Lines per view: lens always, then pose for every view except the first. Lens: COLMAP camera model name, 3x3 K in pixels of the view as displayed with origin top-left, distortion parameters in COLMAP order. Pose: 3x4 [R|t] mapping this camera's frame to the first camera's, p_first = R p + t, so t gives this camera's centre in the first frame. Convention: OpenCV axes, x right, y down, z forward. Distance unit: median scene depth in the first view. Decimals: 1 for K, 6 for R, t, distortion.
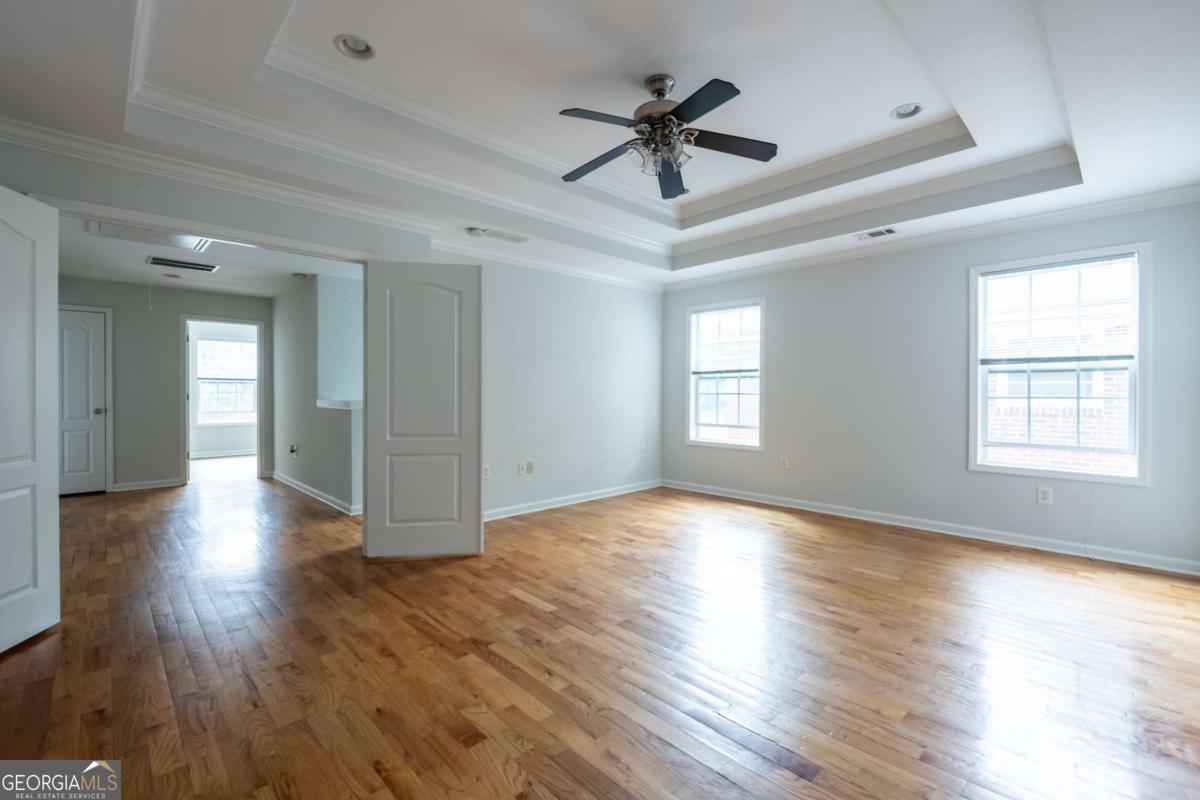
lens RADIAL K [[516.8, 0, 602.2], [0, 516.8, 395.5], [0, 0, 1]] dist [-0.008685, -0.000666]
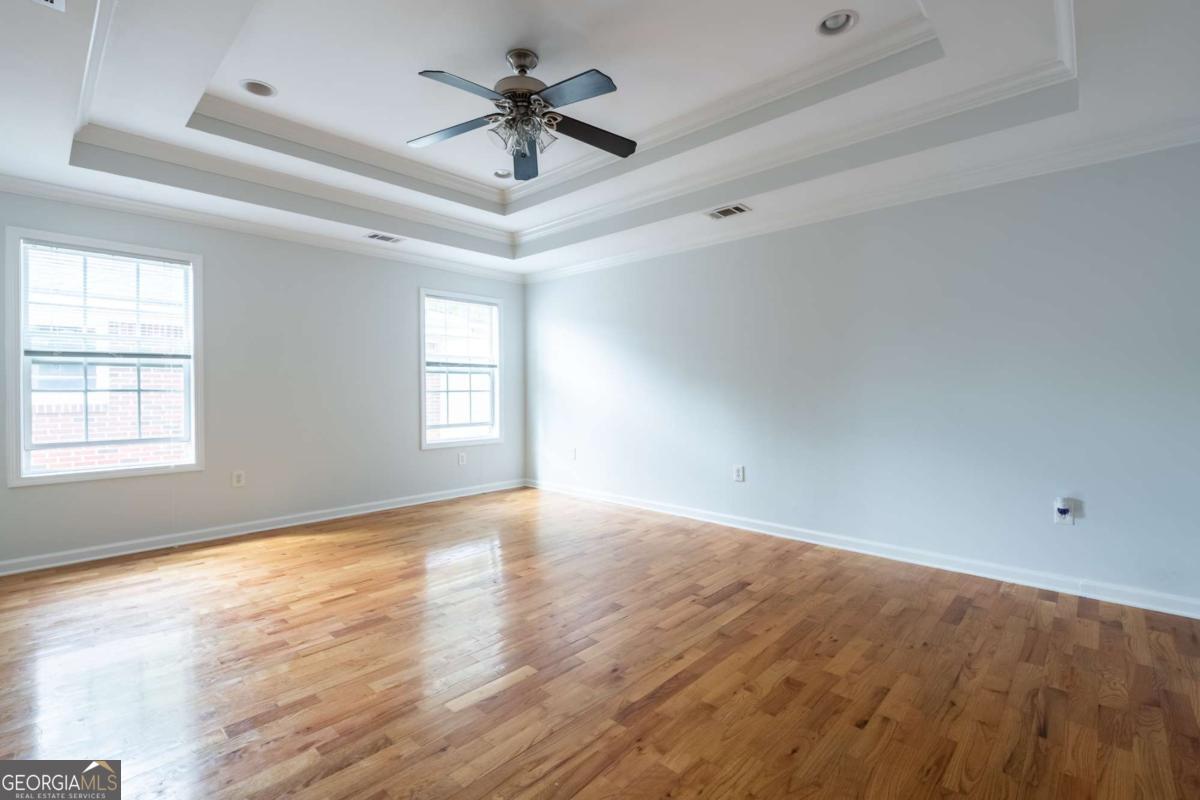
lens RADIAL K [[534.2, 0, 599.5], [0, 534.2, 391.3], [0, 0, 1]] dist [0.002348, -0.004946]
pose [[-0.049094, -0.007274, 0.998768, -0.475671], [0.007531, 0.999942, 0.007652, -0.002956], [-0.998766, 0.007897, -0.049037, 0.494164]]
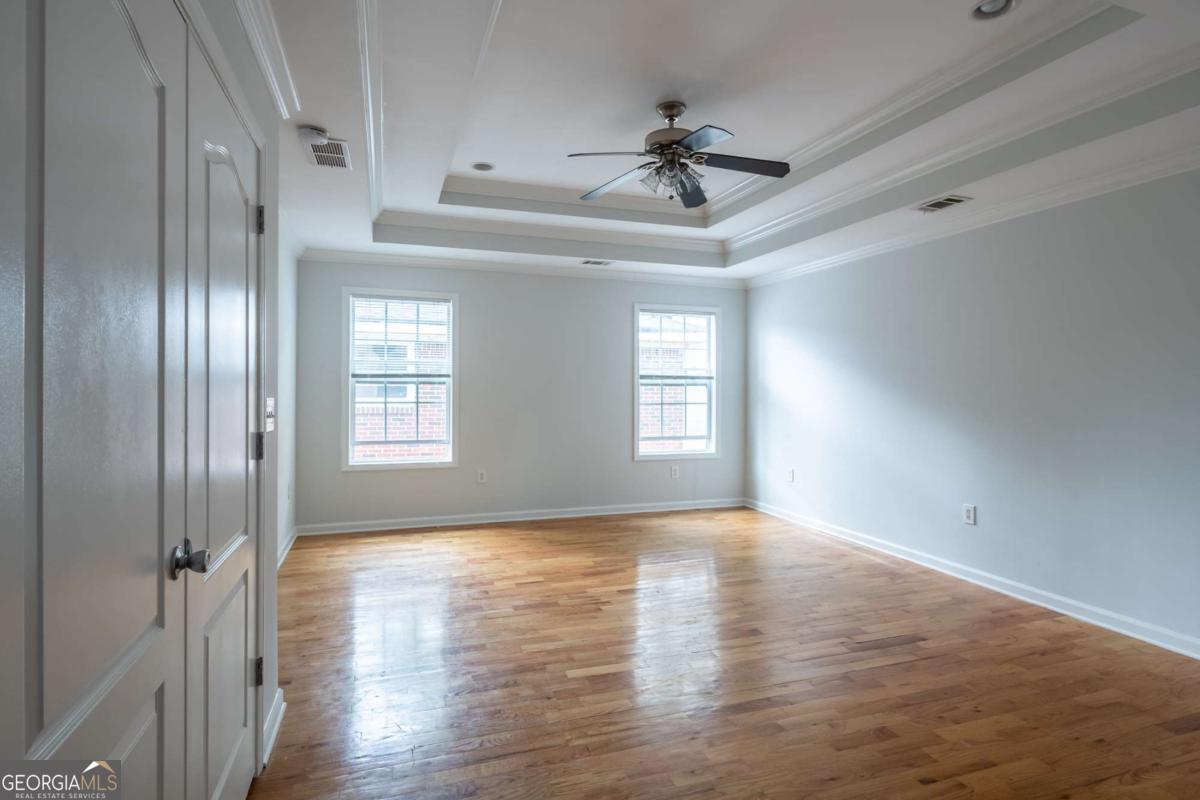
lens RADIAL K [[623.7, 0, 600.5], [0, 623.7, 388.5], [0, 0, 1]] dist [-0.001259, -0.002469]
pose [[0.421212, -0.001565, 0.906961, -0.579463], [0.000462, 0.999999, 0.001510, -0.029741], [-0.906962, -0.000217, 0.421212, 0.328599]]
